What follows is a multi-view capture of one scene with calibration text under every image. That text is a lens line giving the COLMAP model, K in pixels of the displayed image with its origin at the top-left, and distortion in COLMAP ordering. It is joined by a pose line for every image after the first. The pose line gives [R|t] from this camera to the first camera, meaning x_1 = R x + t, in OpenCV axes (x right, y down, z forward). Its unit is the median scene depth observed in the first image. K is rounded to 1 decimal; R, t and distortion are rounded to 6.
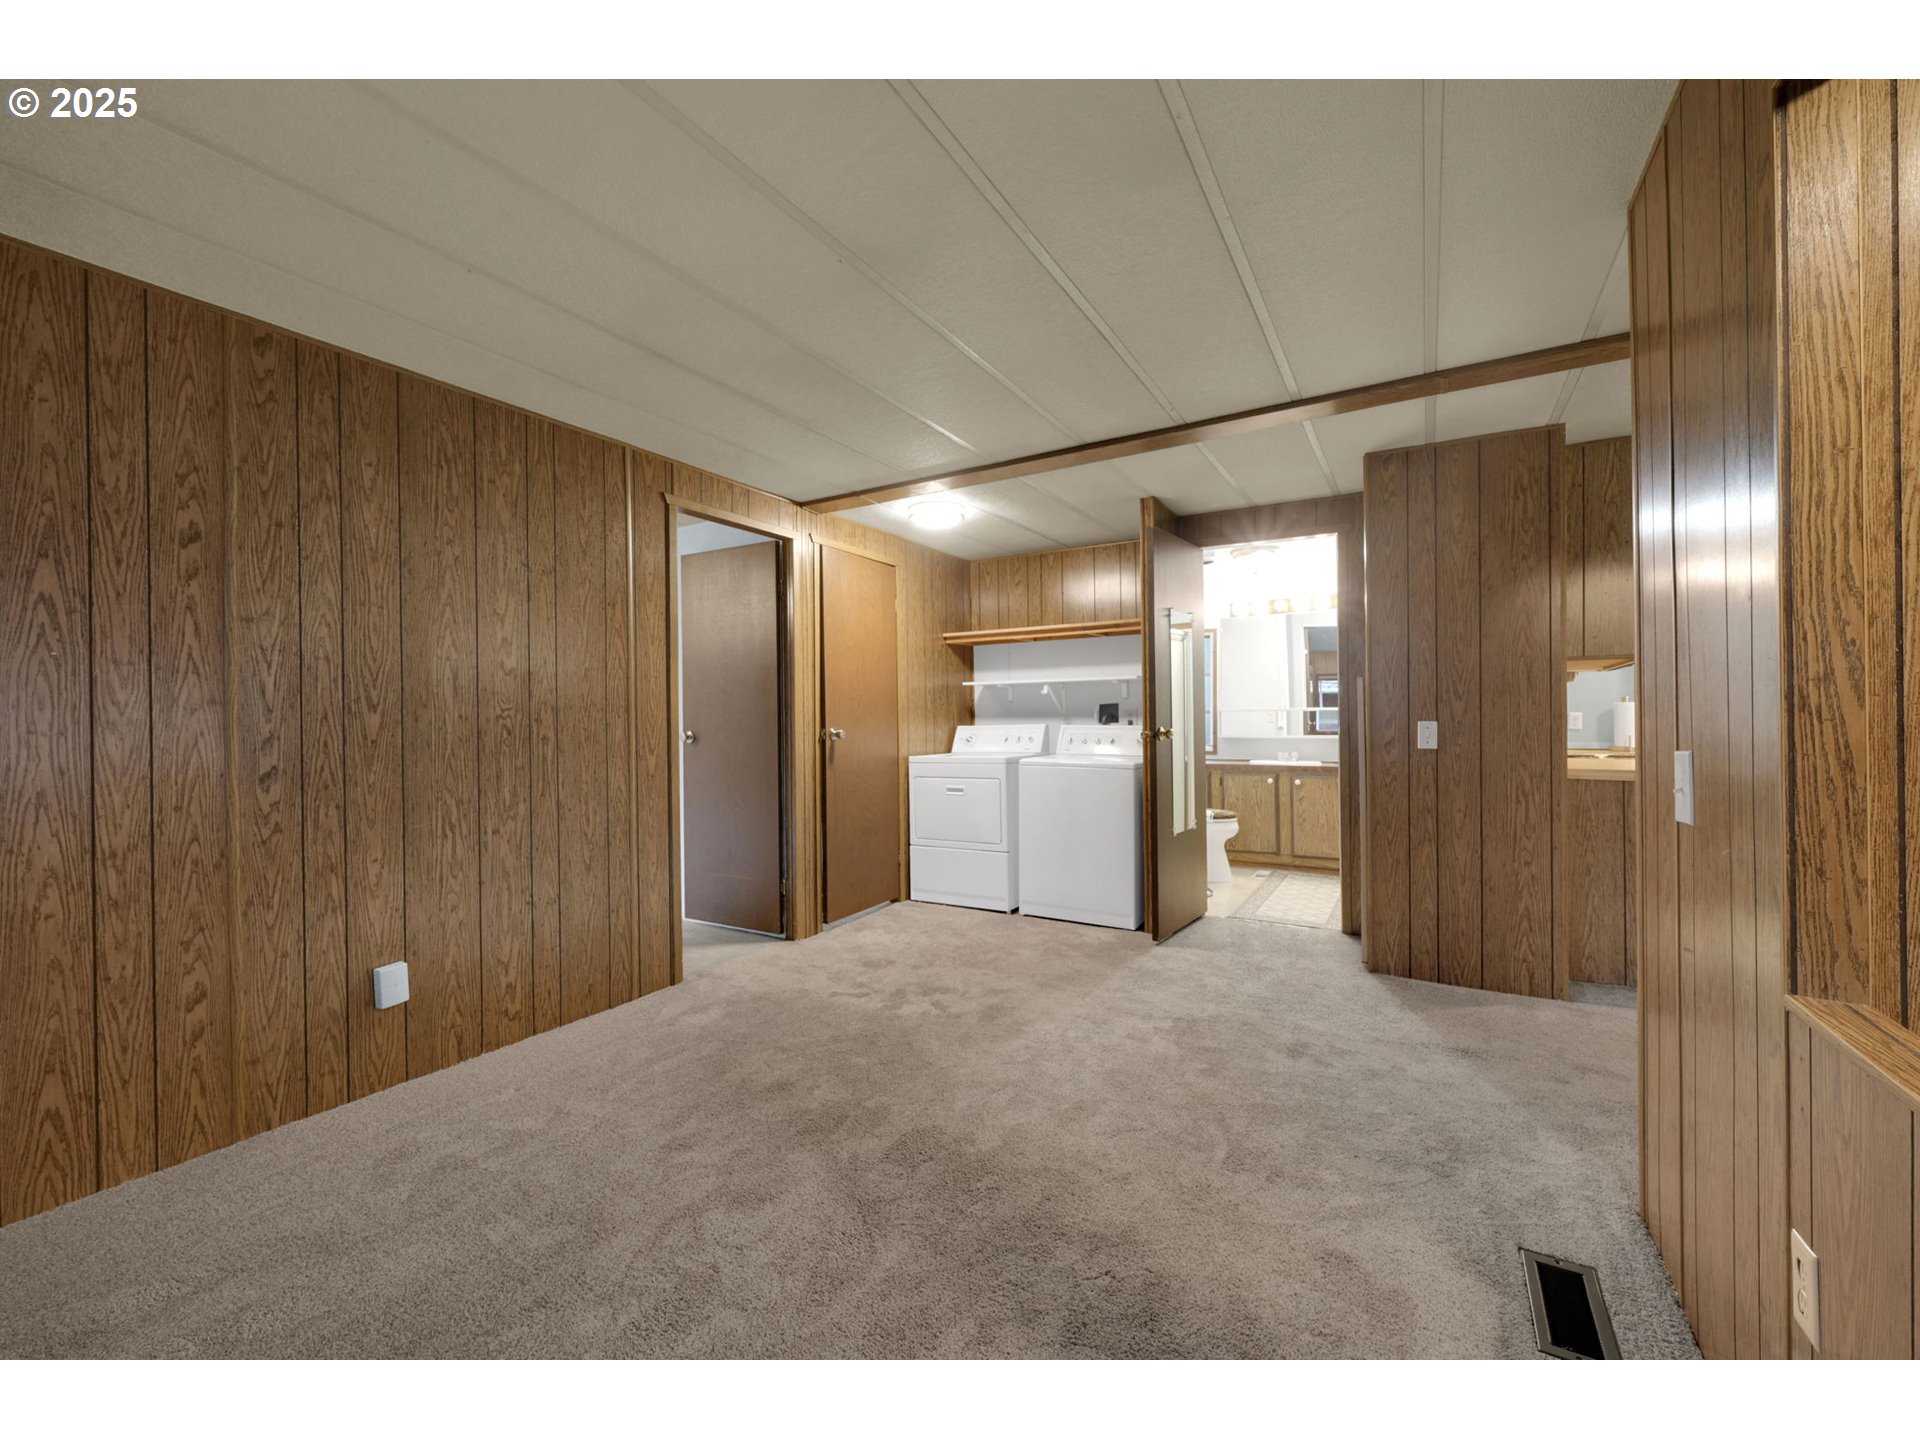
lens RADIAL K [[771.8, 0, 956.4], [0, 771.8, 717.4], [0, 0, 1]] dist [-0.001442, -0.000203]
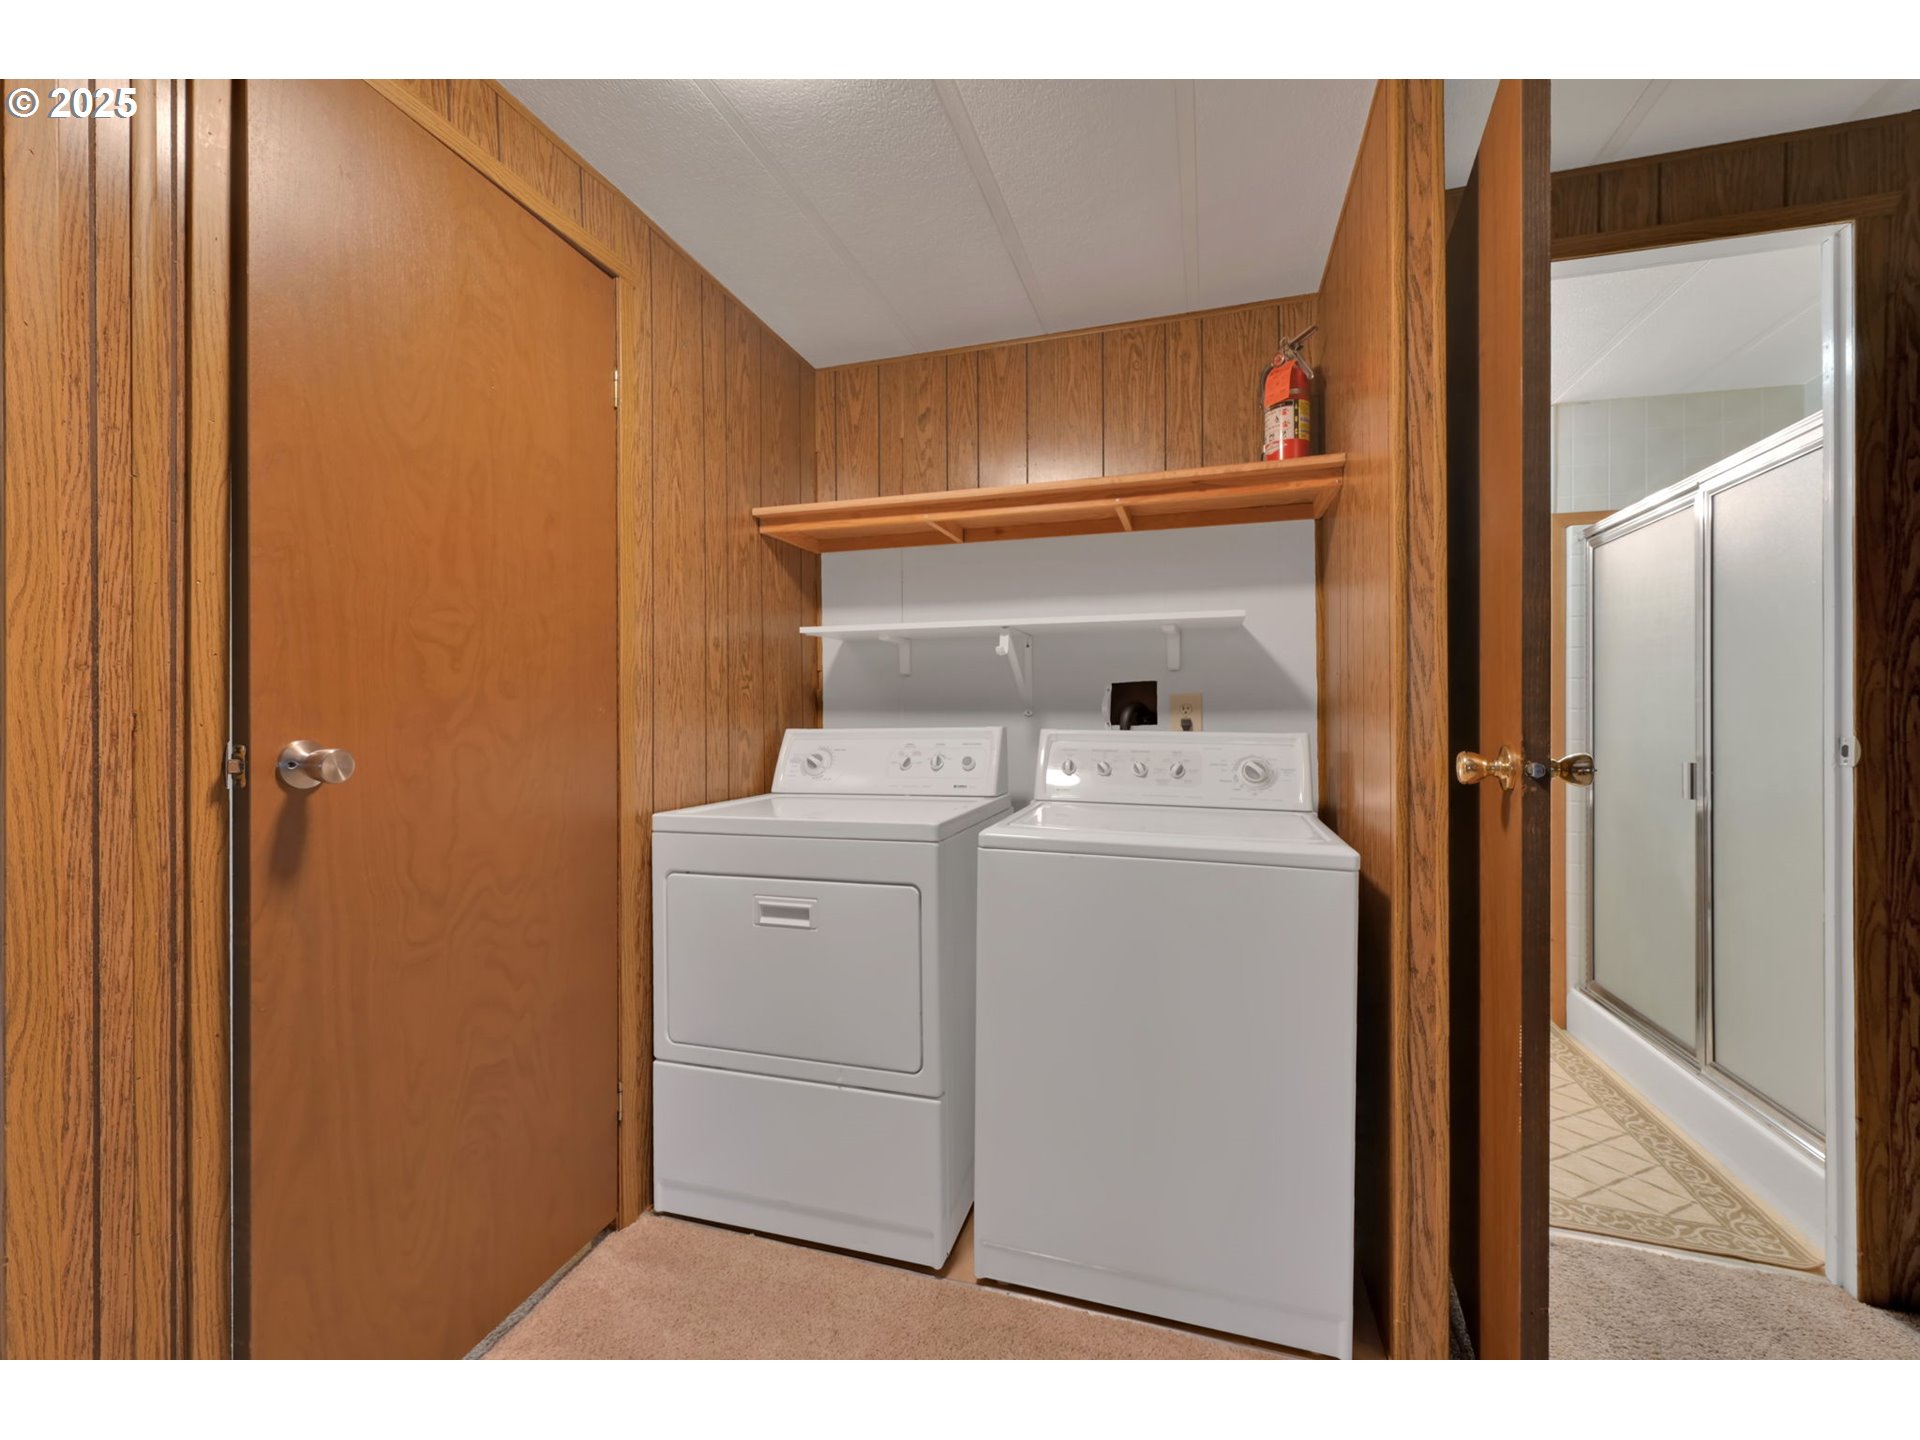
lens RADIAL K [[771.8, 0, 956.4], [0, 771.8, 717.4], [0, 0, 1]] dist [-0.001442, -0.000203]
pose [[0.970206, 0.009505, 0.242093, -0.010764], [-0.009629, 0.999953, -0.000672, 0.003832], [-0.242089, -0.001679, 0.970253, 0.587275]]
